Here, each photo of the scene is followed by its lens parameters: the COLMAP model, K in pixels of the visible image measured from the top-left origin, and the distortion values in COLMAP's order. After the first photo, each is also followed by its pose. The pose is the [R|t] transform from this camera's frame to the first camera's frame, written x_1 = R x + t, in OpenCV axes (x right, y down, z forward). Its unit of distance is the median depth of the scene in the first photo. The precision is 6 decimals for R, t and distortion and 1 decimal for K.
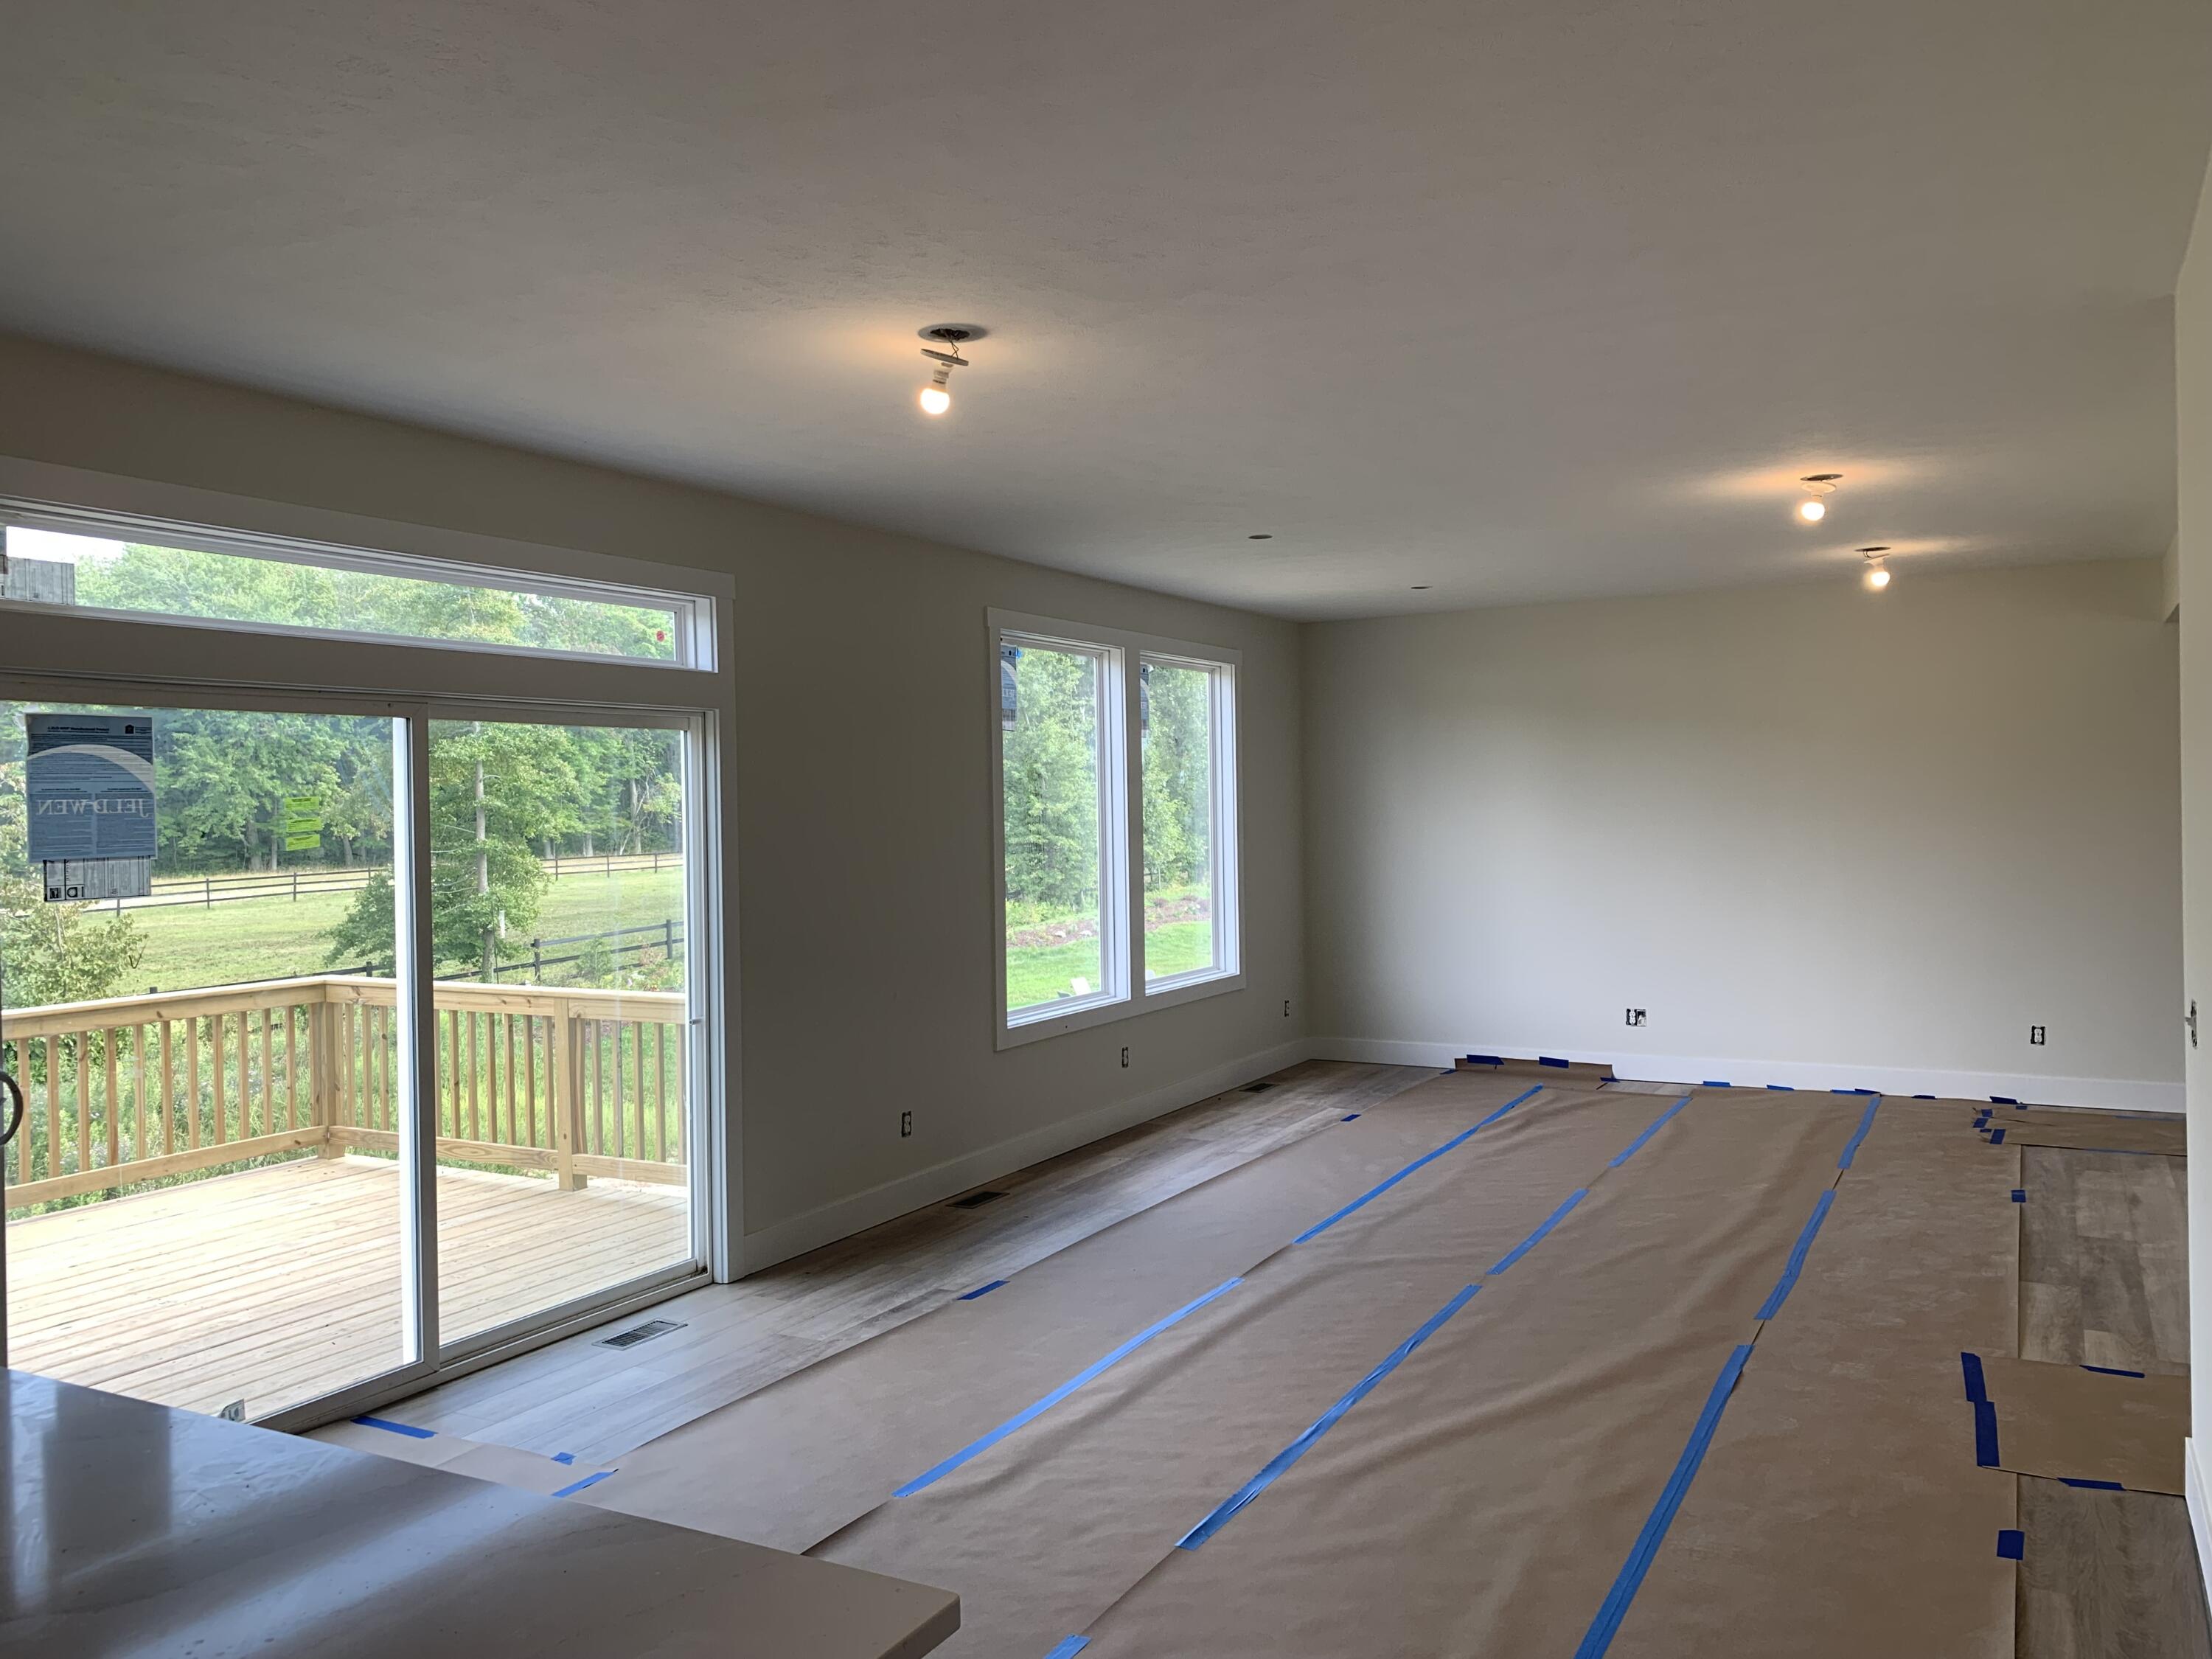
lens RADIAL K [[1684.1, 0, 1124.4], [0, 1684.1, 811.6], [0, 0, 1]] dist [-0.004831, -0.006699]
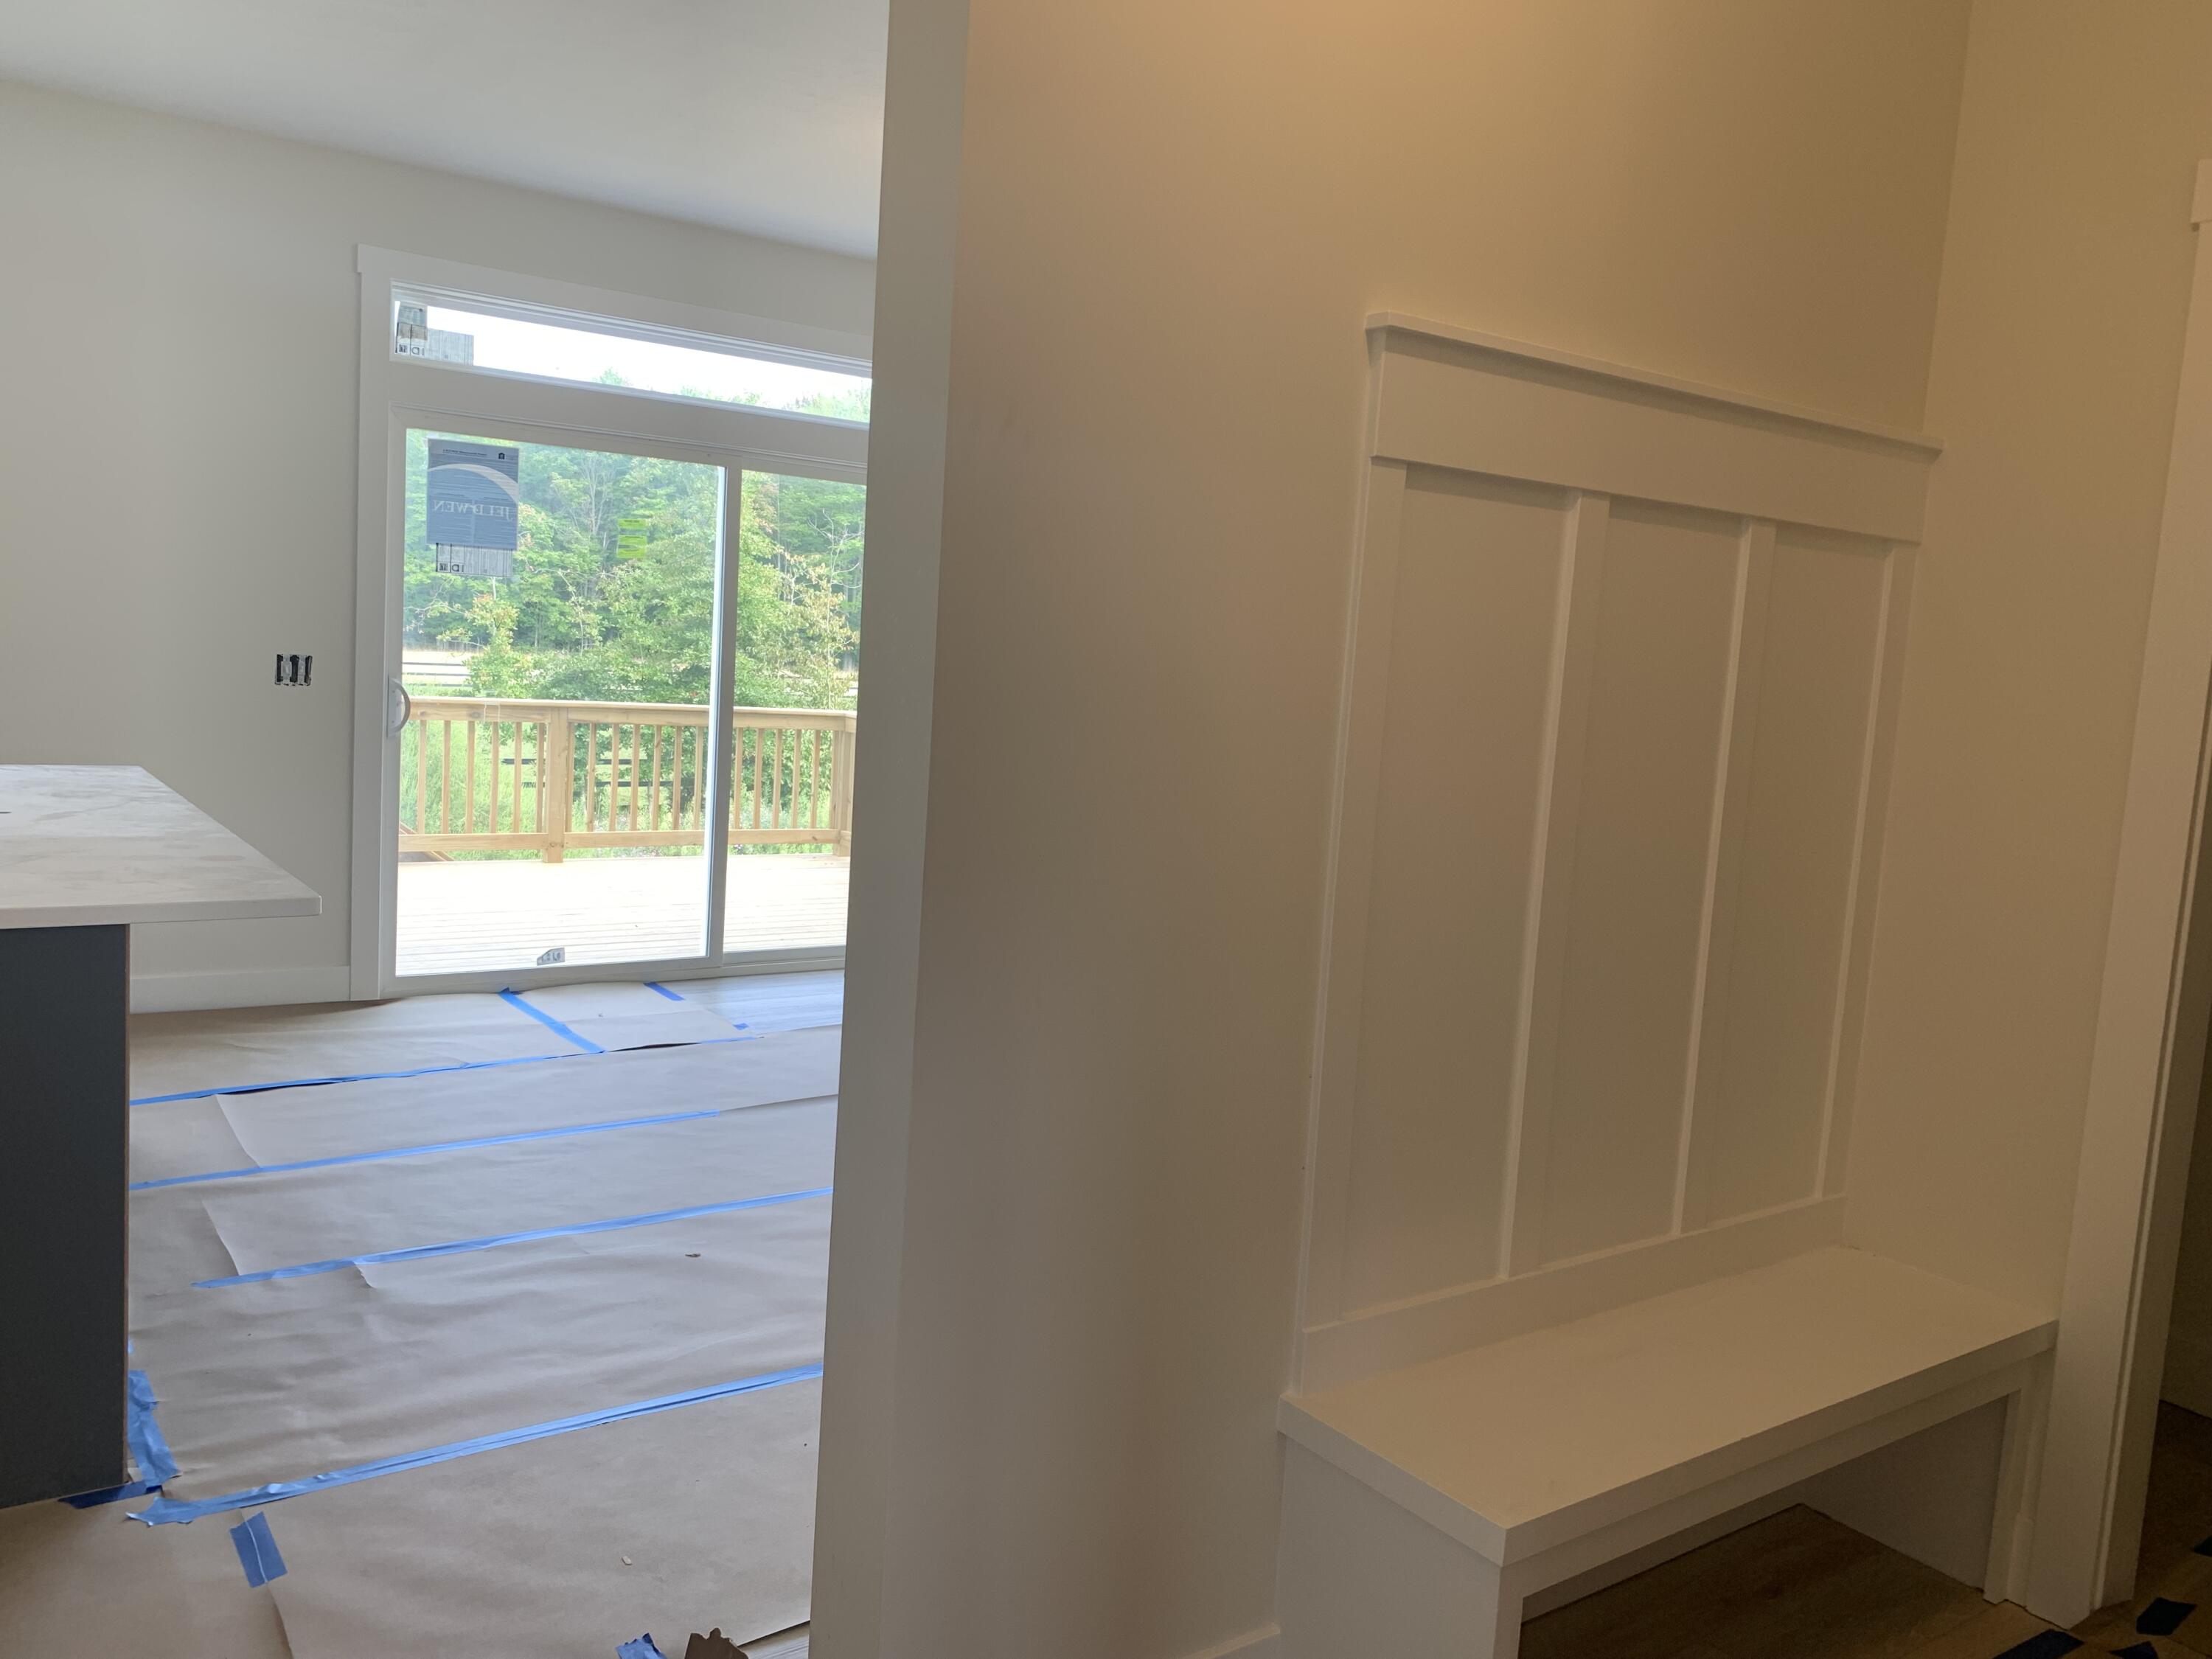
lens RADIAL K [[1684.1, 0, 1113.1], [0, 1684.1, 836.9], [0, 0, 1]] dist [-0.004831, -0.006699]
pose [[0.896252, 0.125713, -0.425358, 0.438682], [-0.084661, 0.989848, 0.114160, 0.054191], [0.435391, -0.066305, 0.897796, -0.053084]]
